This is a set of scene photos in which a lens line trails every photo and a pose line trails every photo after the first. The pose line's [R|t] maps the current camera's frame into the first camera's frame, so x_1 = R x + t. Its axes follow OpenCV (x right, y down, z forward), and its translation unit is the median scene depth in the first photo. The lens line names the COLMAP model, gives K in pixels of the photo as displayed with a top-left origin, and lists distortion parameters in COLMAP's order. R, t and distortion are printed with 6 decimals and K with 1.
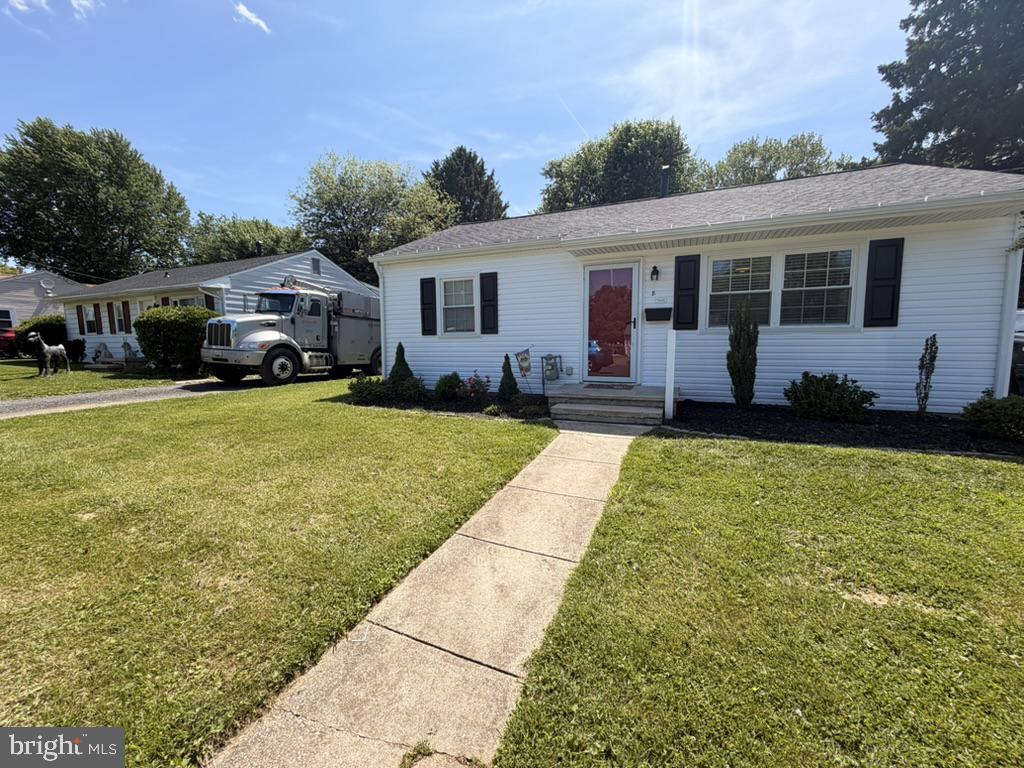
lens RADIAL K [[407.3, 0, 511.8], [0, 407.3, 383.8], [0, 0, 1]] dist [-0.000268, 0.000112]
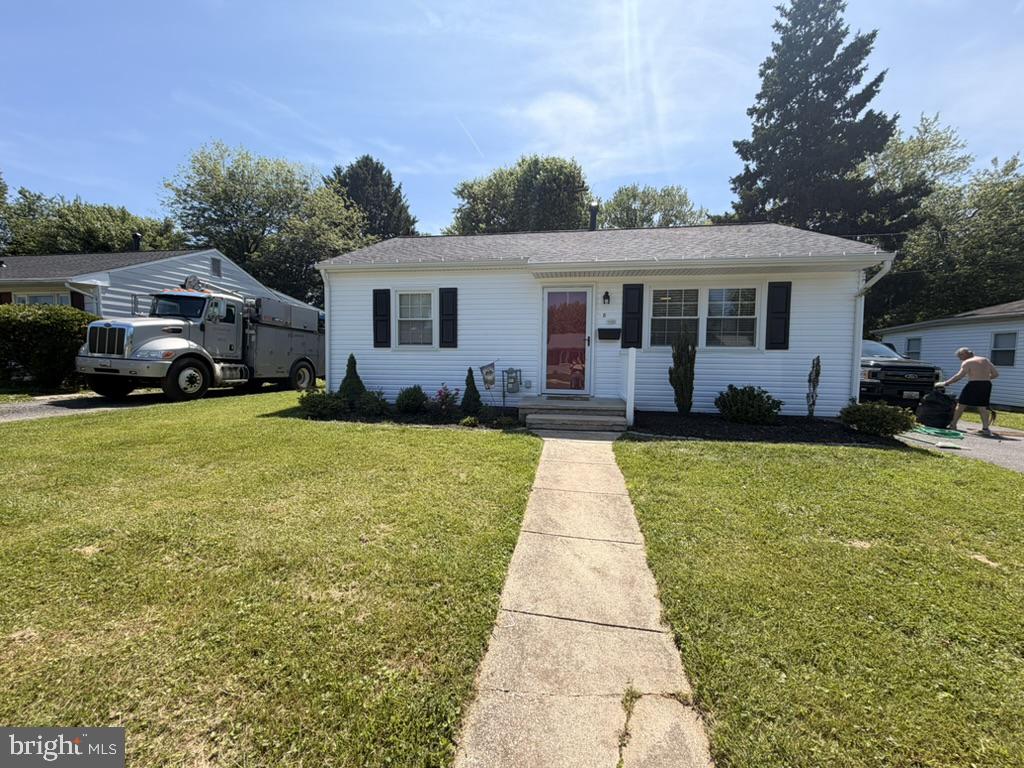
lens RADIAL K [[407.3, 0, 511.1], [0, 407.3, 383.6], [0, 0, 1]] dist [-0.000268, 0.000112]
pose [[0.969203, 0.003654, 0.246235, -0.161043], [0.006259, 0.999201, -0.039465, 0.008547], [-0.246182, 0.039790, 0.968406, -0.016964]]
